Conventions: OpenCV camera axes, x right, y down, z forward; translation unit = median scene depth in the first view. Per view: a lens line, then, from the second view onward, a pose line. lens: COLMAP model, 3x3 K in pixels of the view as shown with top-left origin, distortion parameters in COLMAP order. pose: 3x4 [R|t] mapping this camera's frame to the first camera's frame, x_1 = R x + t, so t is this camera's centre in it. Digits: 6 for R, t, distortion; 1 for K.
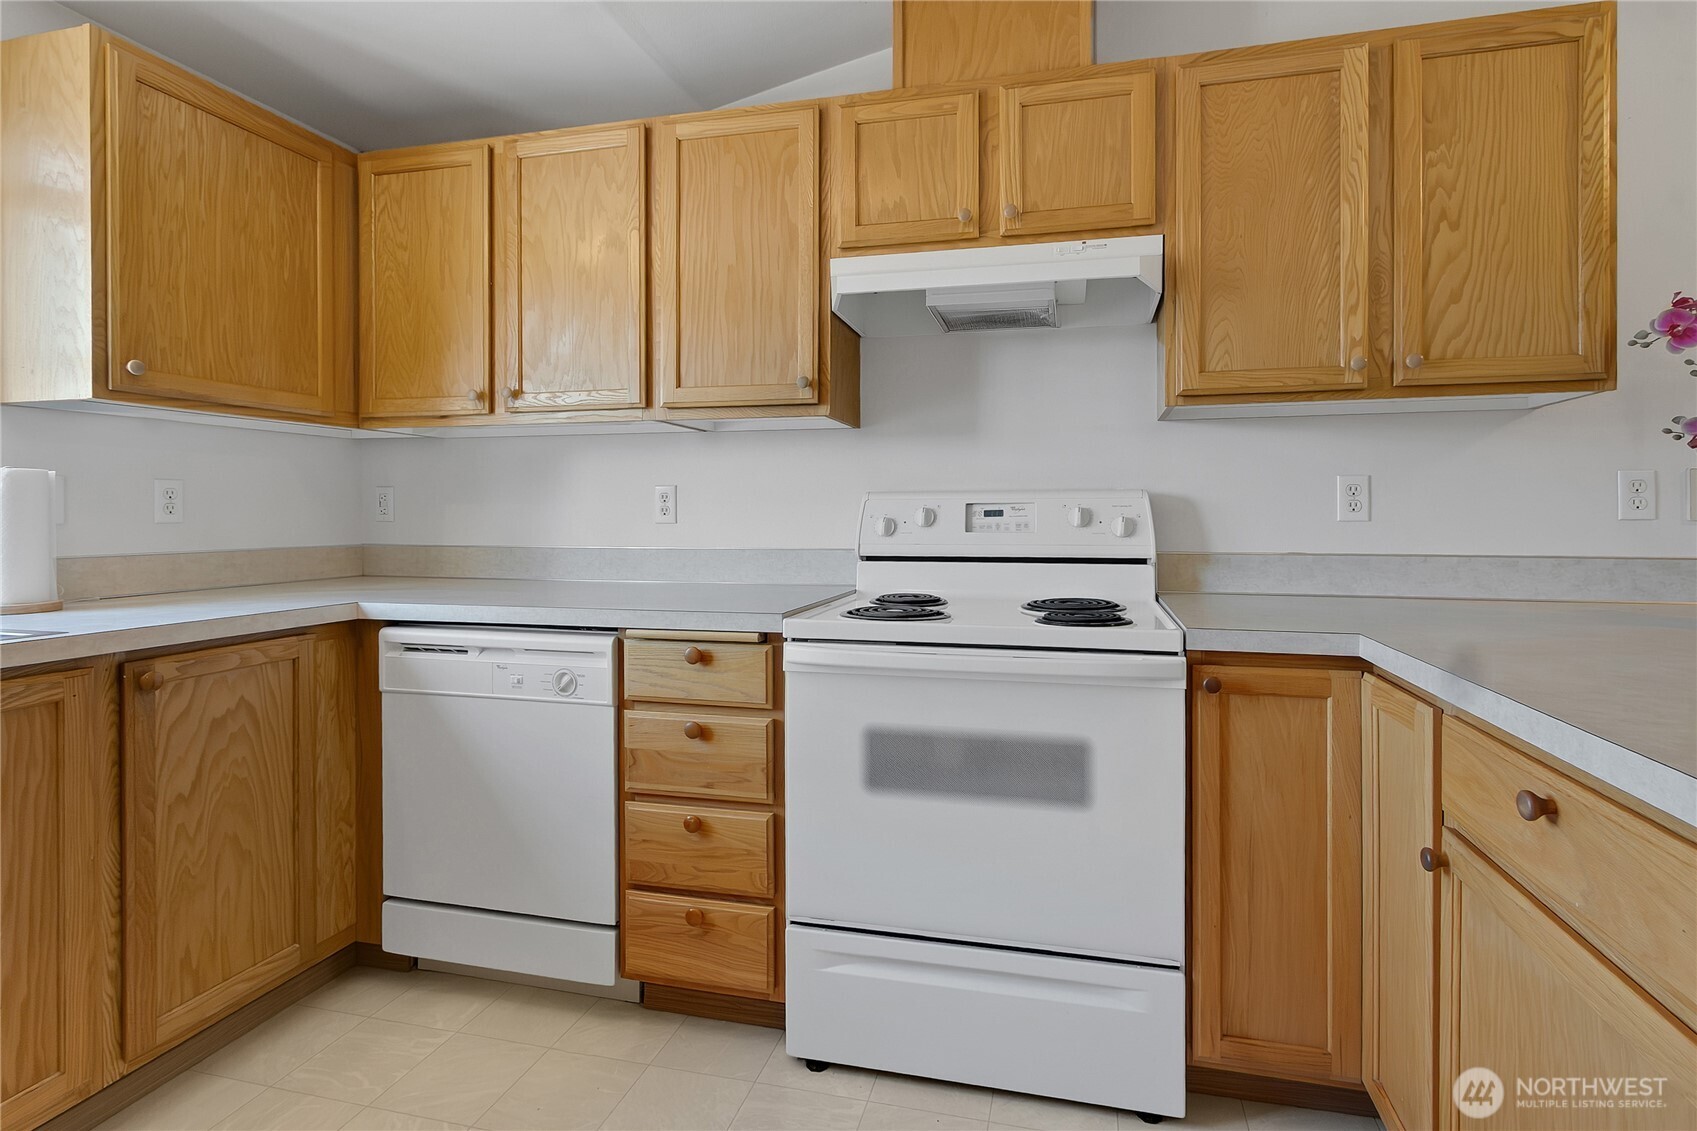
lens RADIAL K [[822.2, 0, 917.0], [0, 822.2, 520.8], [0, 0, 1]] dist [0.004049, 0.000178]
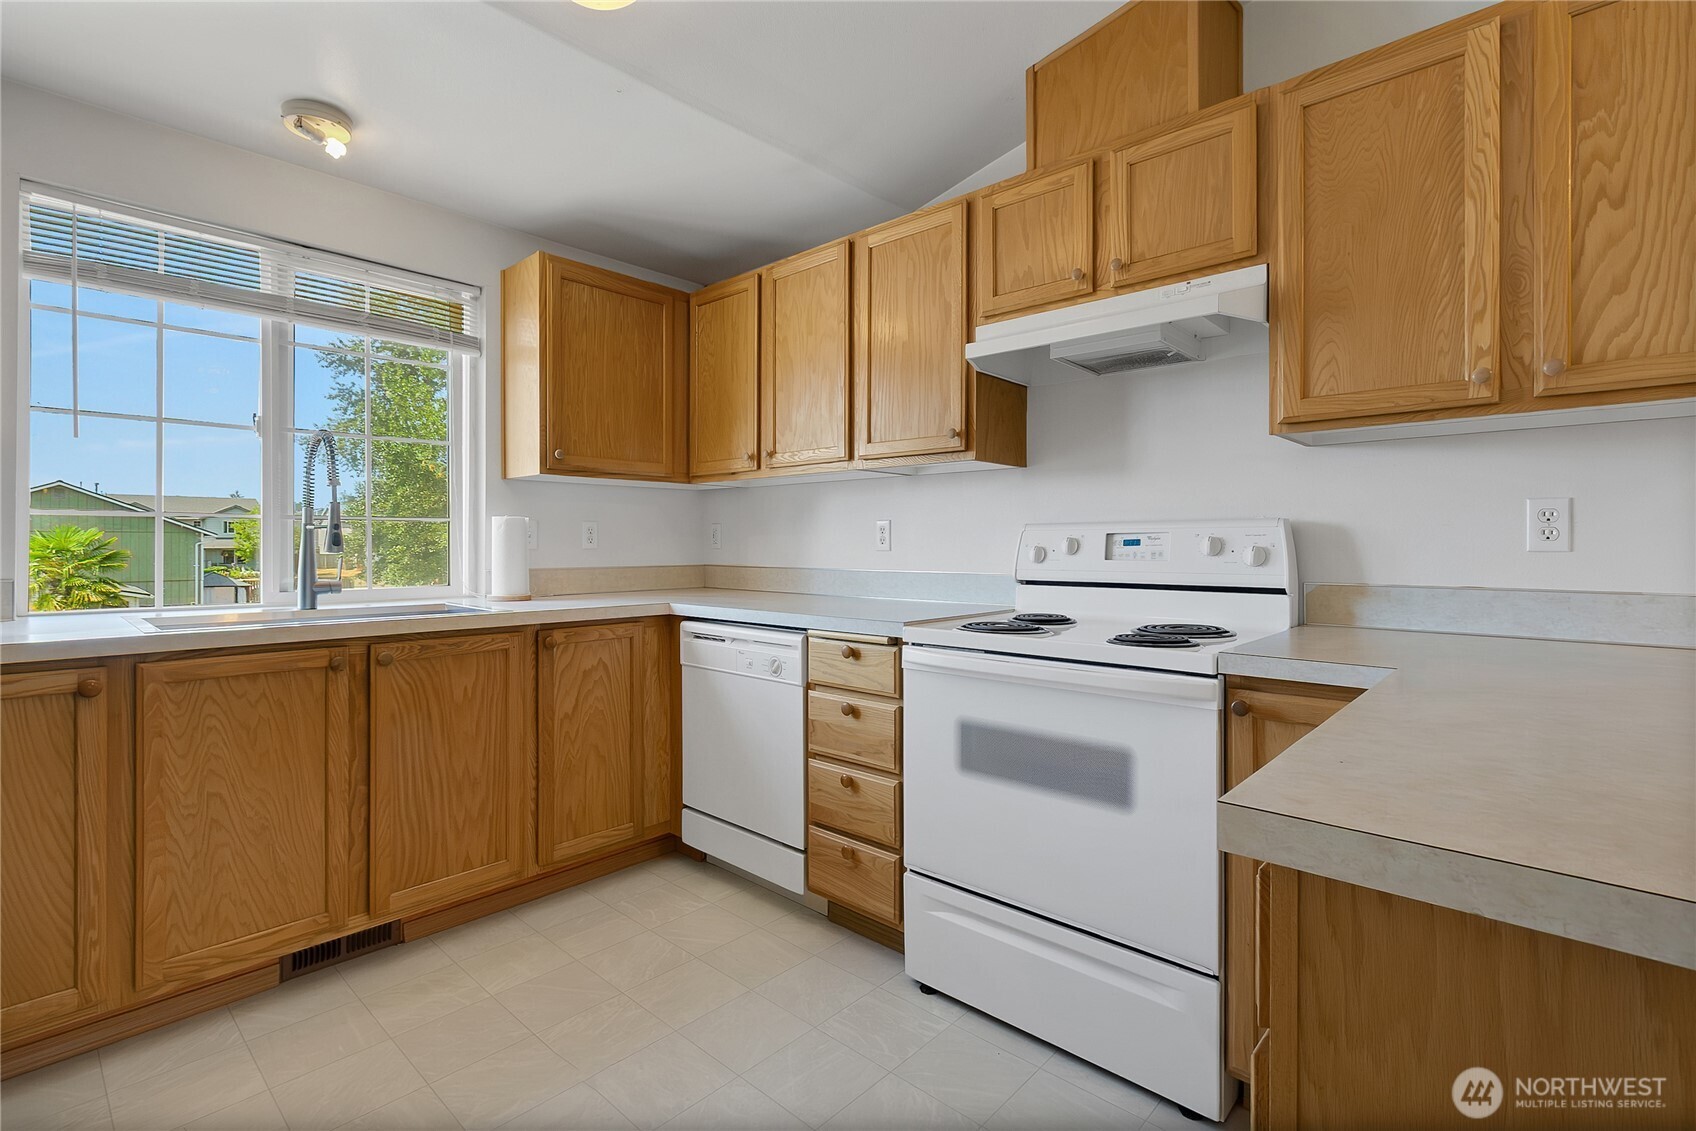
lens RADIAL K [[799.0, 0, 859.1], [0, 799.0, 549.5], [0, 0, 1]] dist [0.000008, -0.000213]
pose [[0.870829, 0.003853, -0.491571, 0.339990], [-0.004600, 0.999989, -0.000311, 0.002029], [0.491565, 0.002532, 0.870837, -0.086711]]
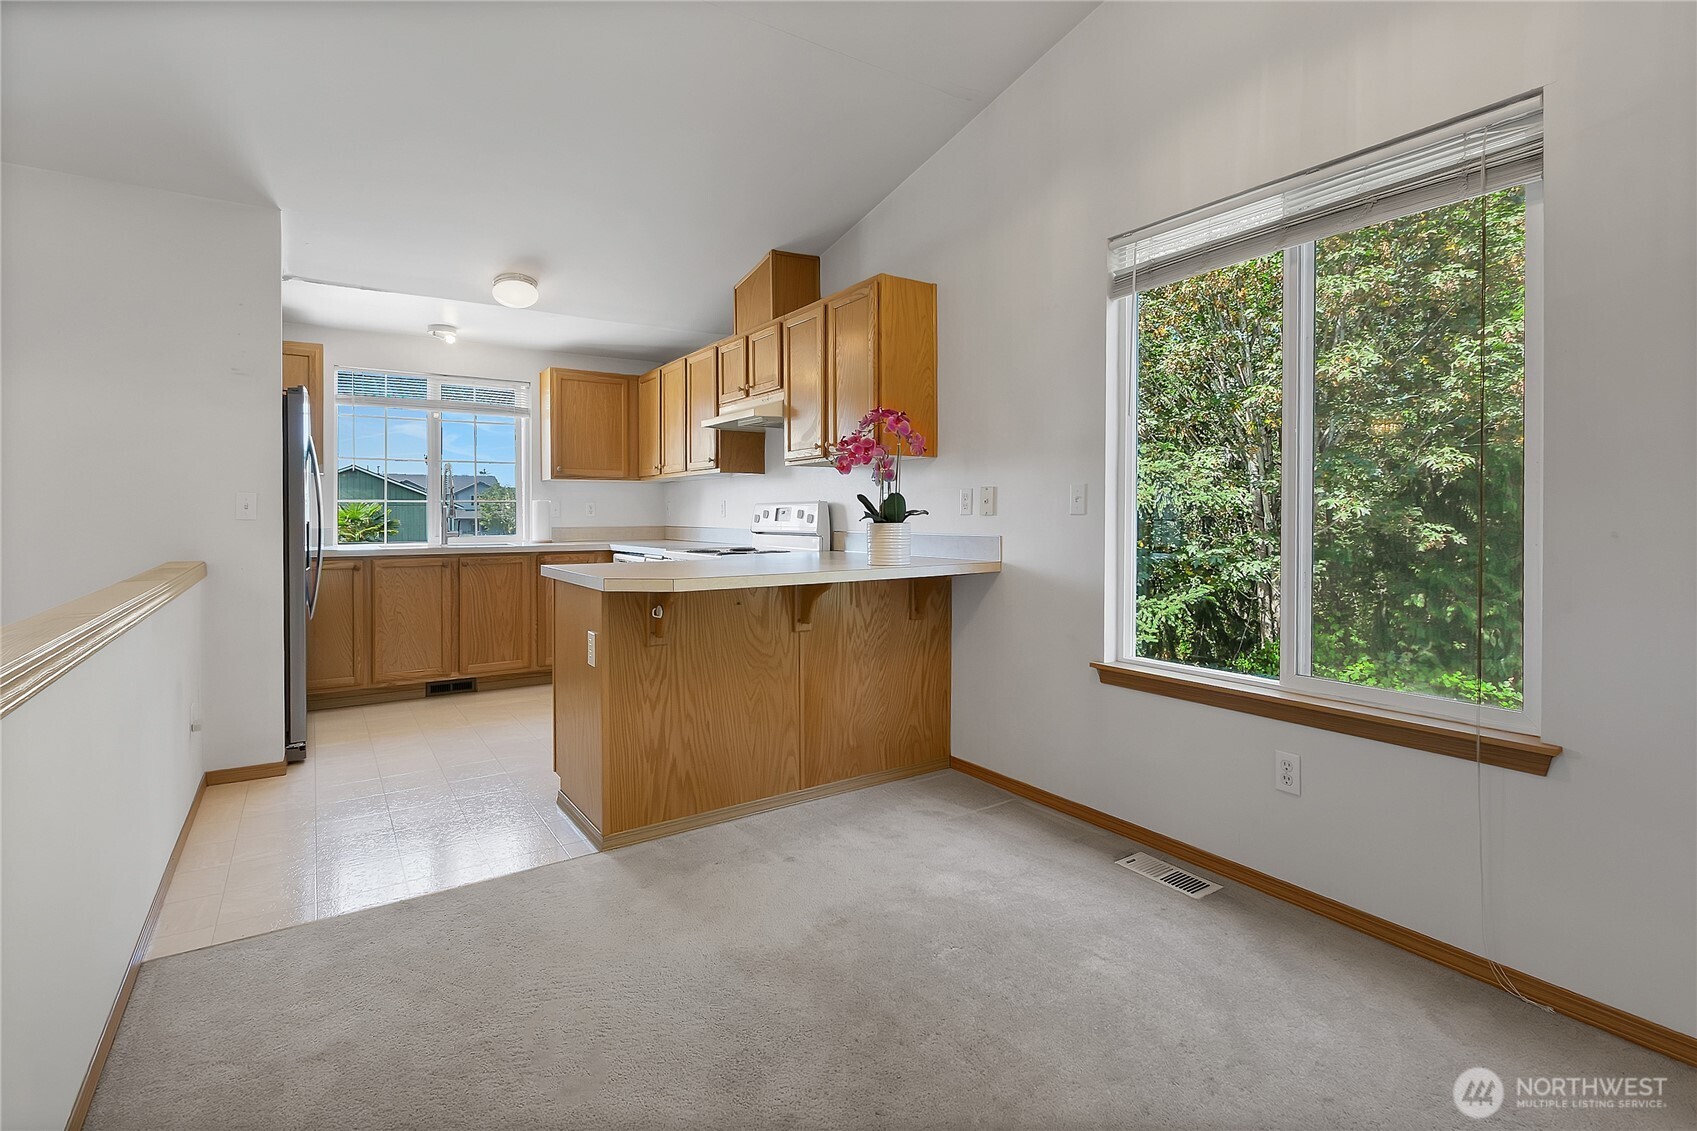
lens RADIAL K [[773.5, 0, 844.2], [0, 773.5, 524.3], [0, 0, 1]] dist [-0.000101, 0.000027]
pose [[0.741507, 0.006989, -0.670909, 1.850540], [-0.002452, 0.999967, 0.007706, 0.007283], [0.670941, -0.004069, 0.741500, -0.488721]]
